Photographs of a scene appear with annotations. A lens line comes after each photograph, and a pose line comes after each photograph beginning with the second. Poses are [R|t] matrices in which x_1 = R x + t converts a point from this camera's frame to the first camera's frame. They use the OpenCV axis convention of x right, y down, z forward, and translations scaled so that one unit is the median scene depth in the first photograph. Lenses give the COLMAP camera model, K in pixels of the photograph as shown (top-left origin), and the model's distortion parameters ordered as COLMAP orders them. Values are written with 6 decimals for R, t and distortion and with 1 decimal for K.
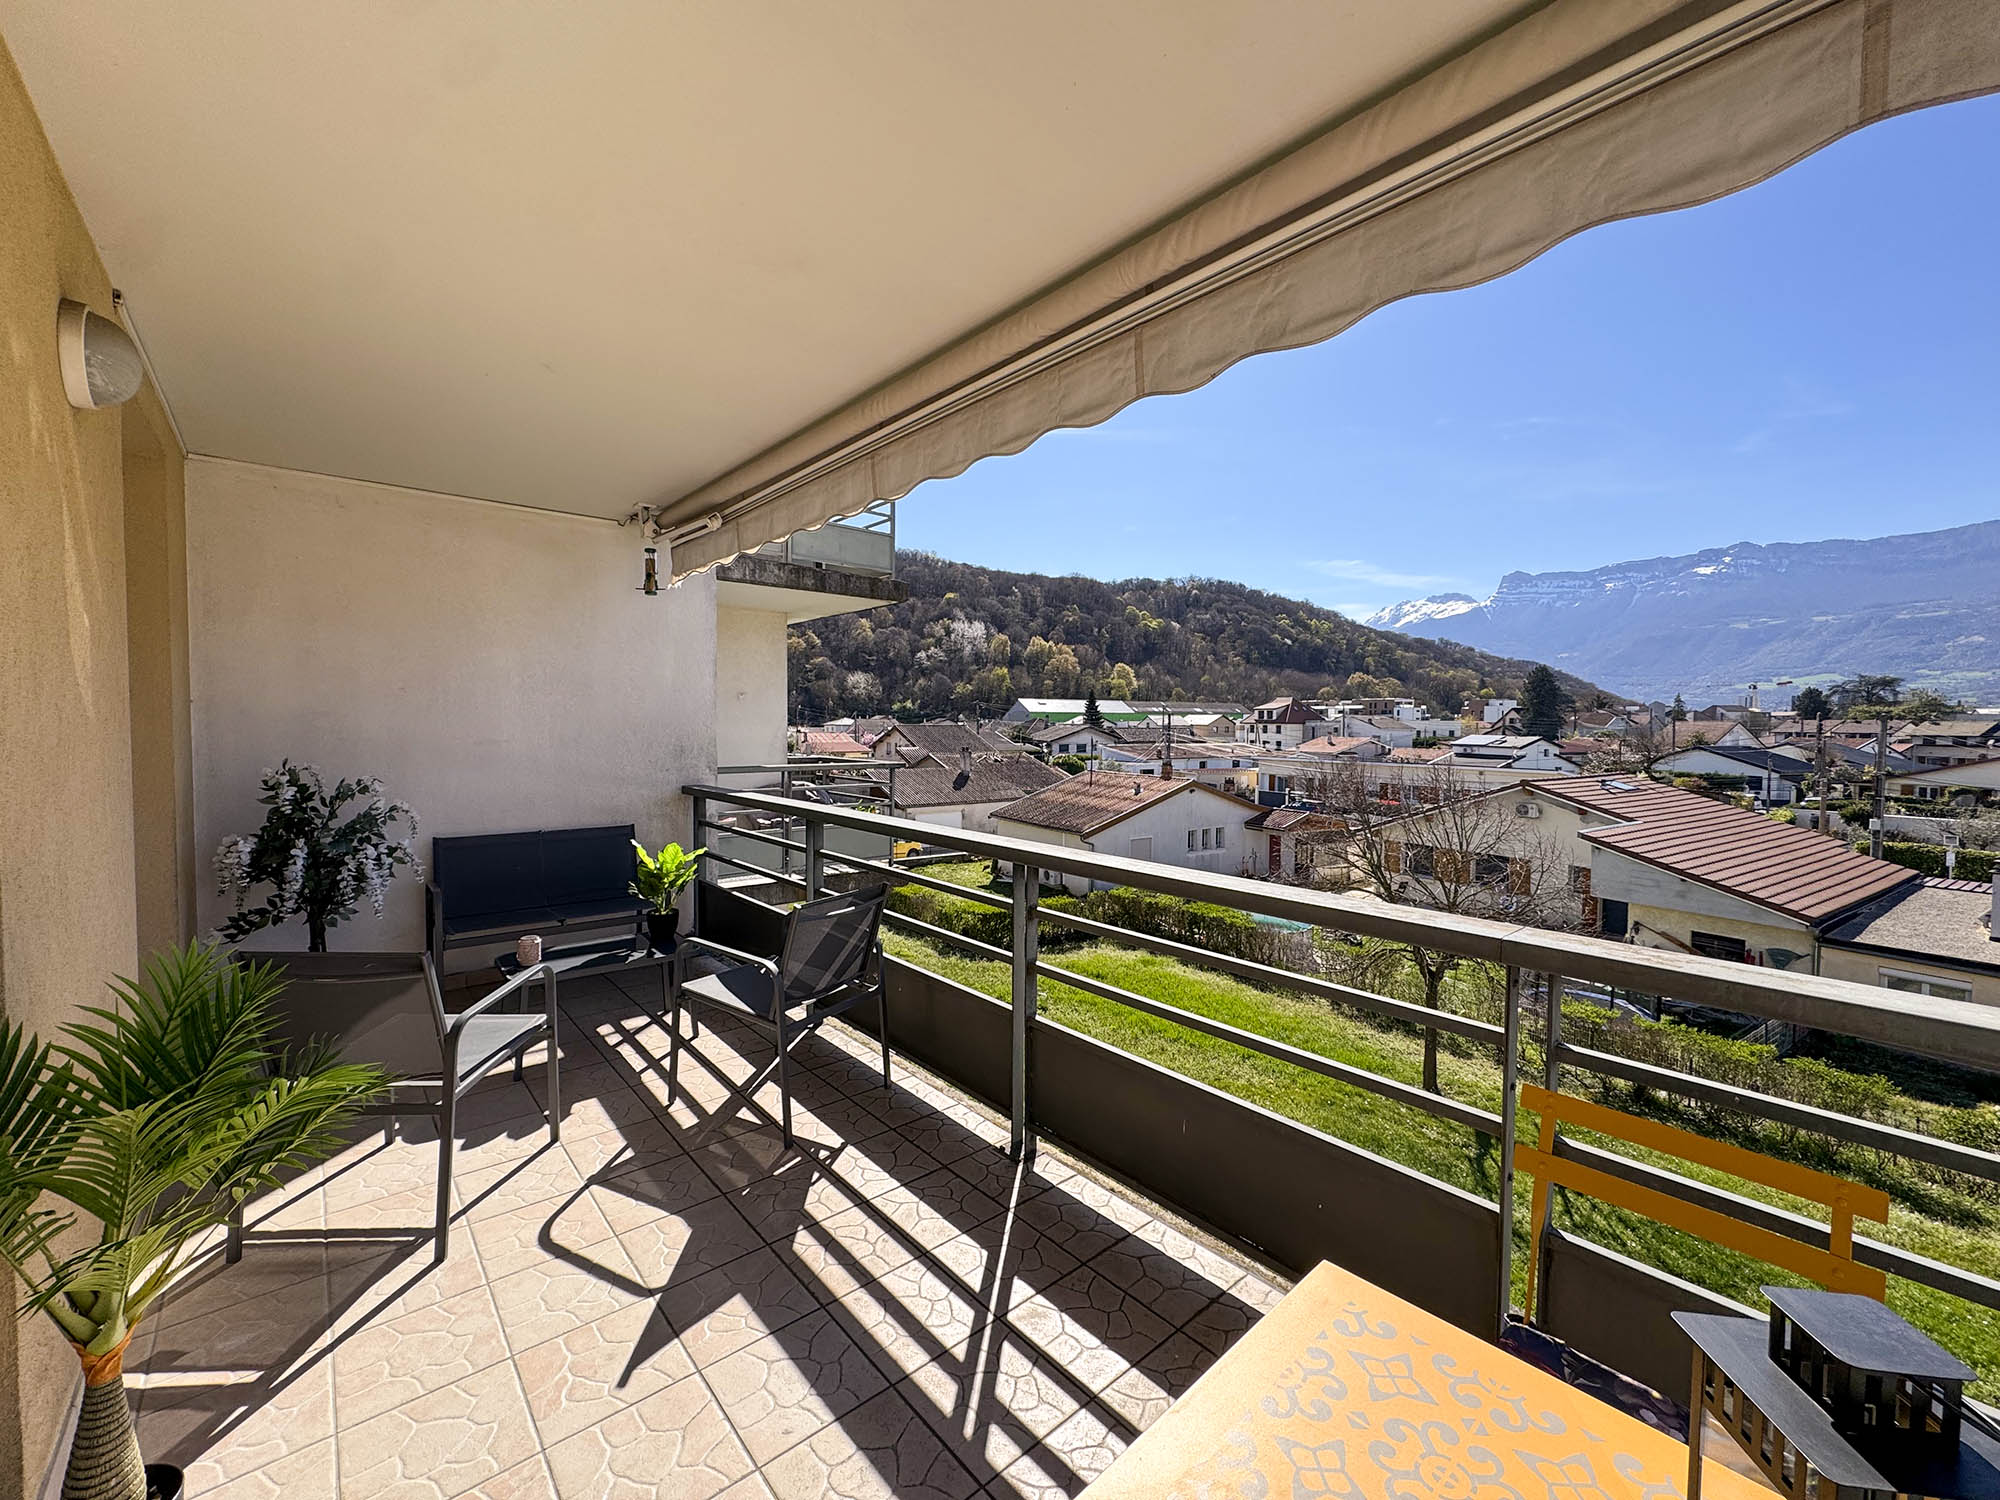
lens RADIAL K [[798.0, 0, 995.5], [0, 798.0, 746.3], [0, 0, 1]] dist [-0.001106, -0.000584]
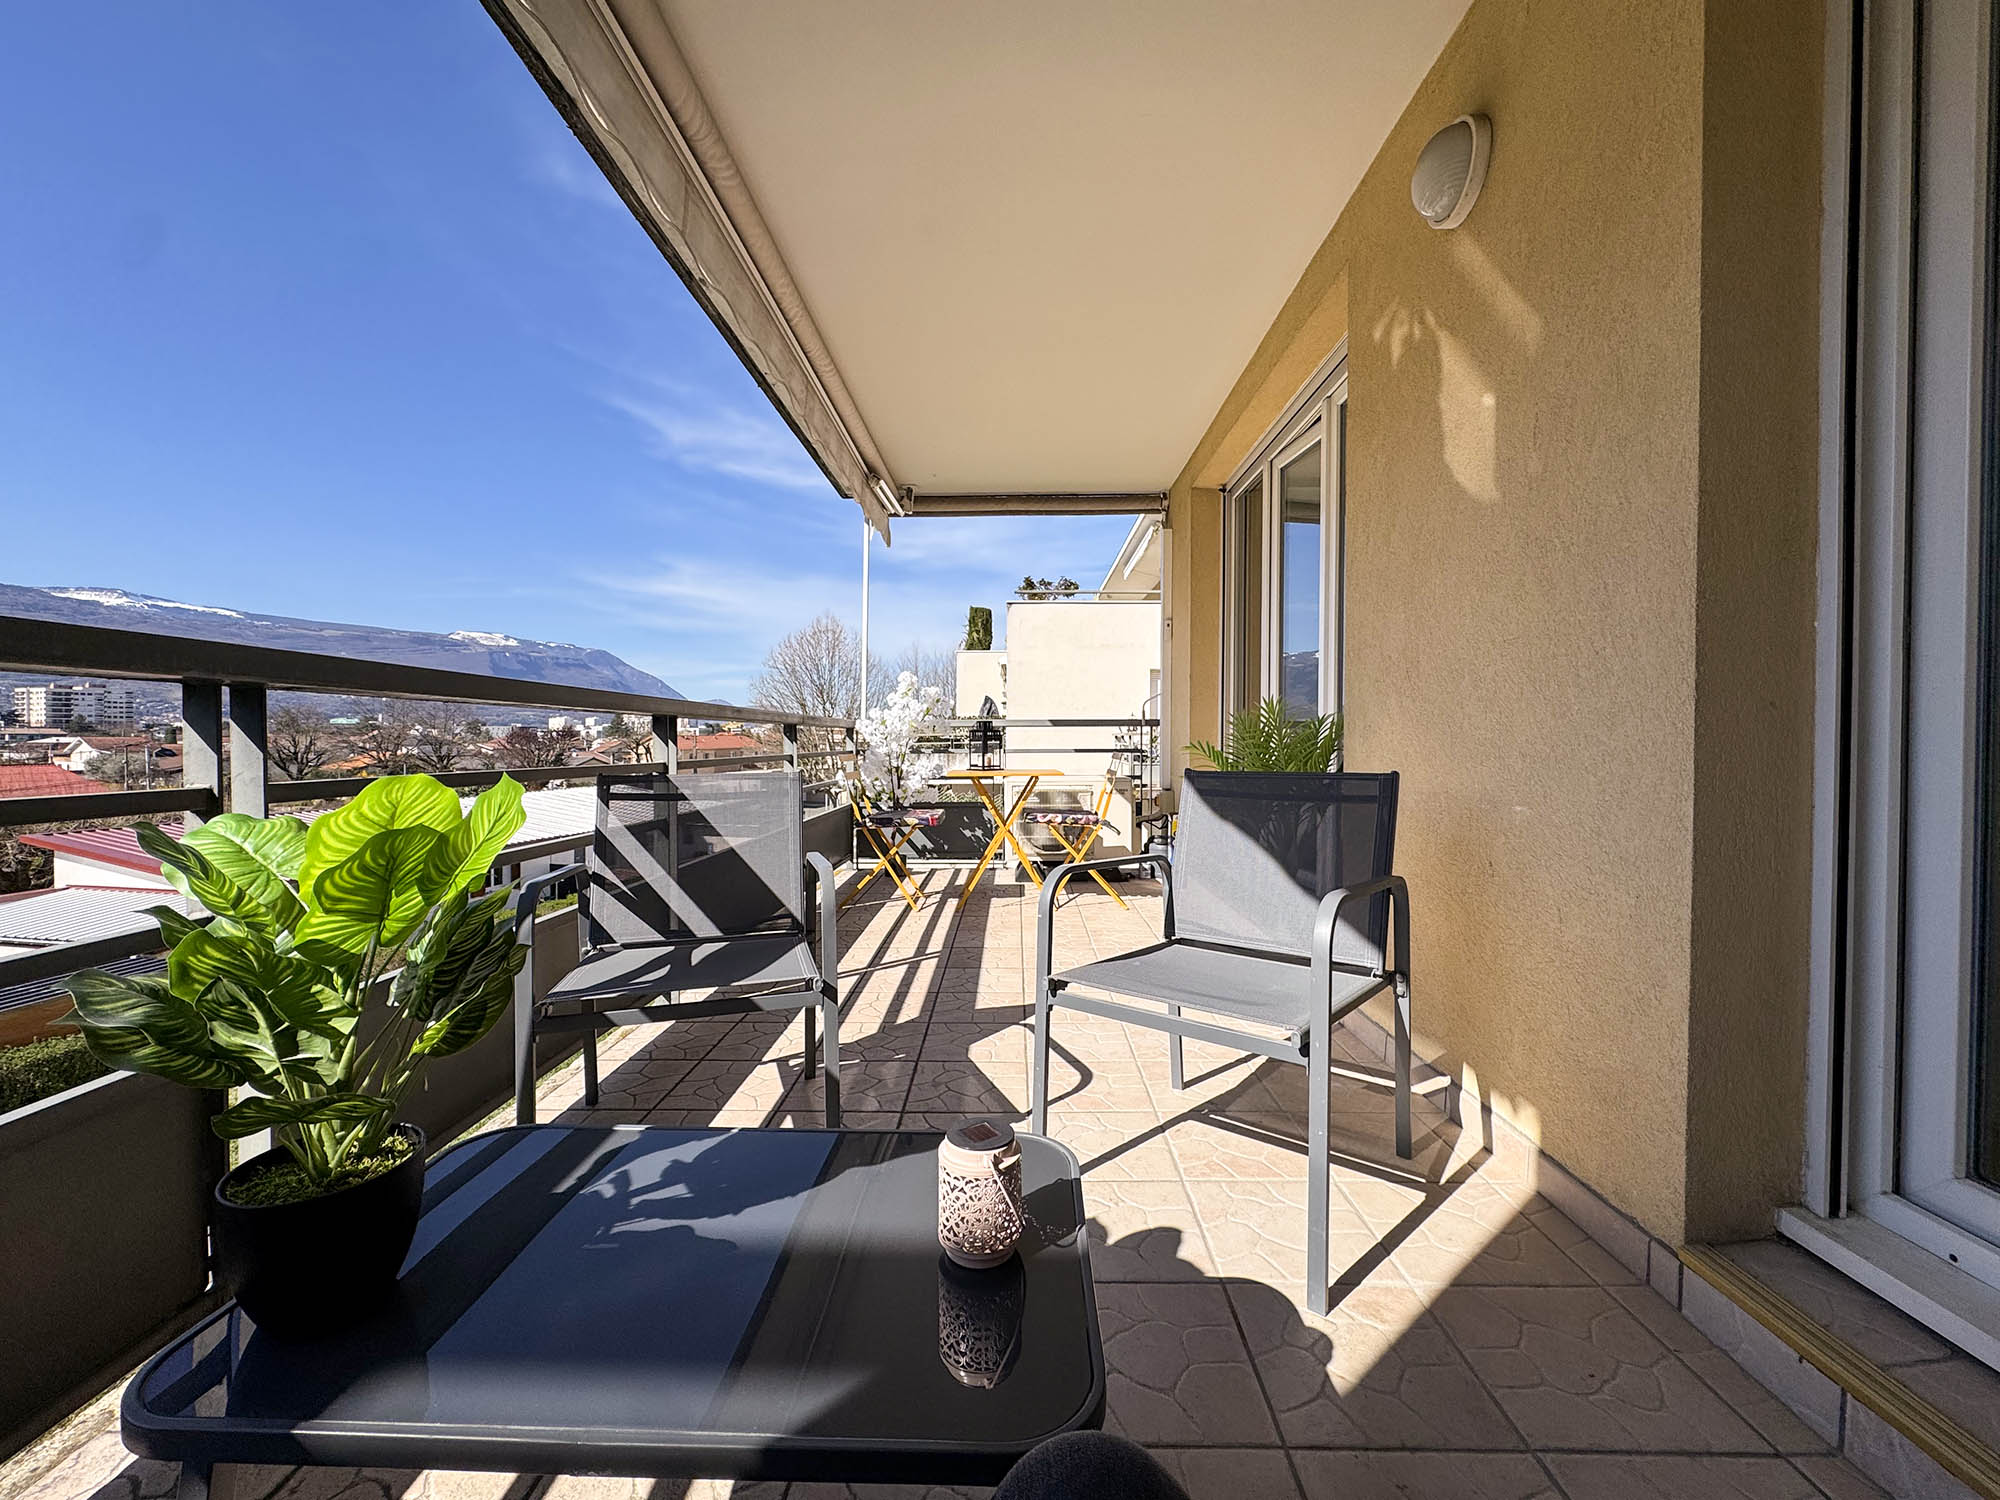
lens RADIAL K [[798.0, 0, 998.2], [0, 798.0, 748.2], [0, 0, 1]] dist [-0.001106, -0.000584]
pose [[-0.742530, -0.015785, 0.669627, -1.243719], [0.012128, 0.999242, 0.037003, 0.202117], [-0.669704, 0.035597, -0.741775, 1.958036]]
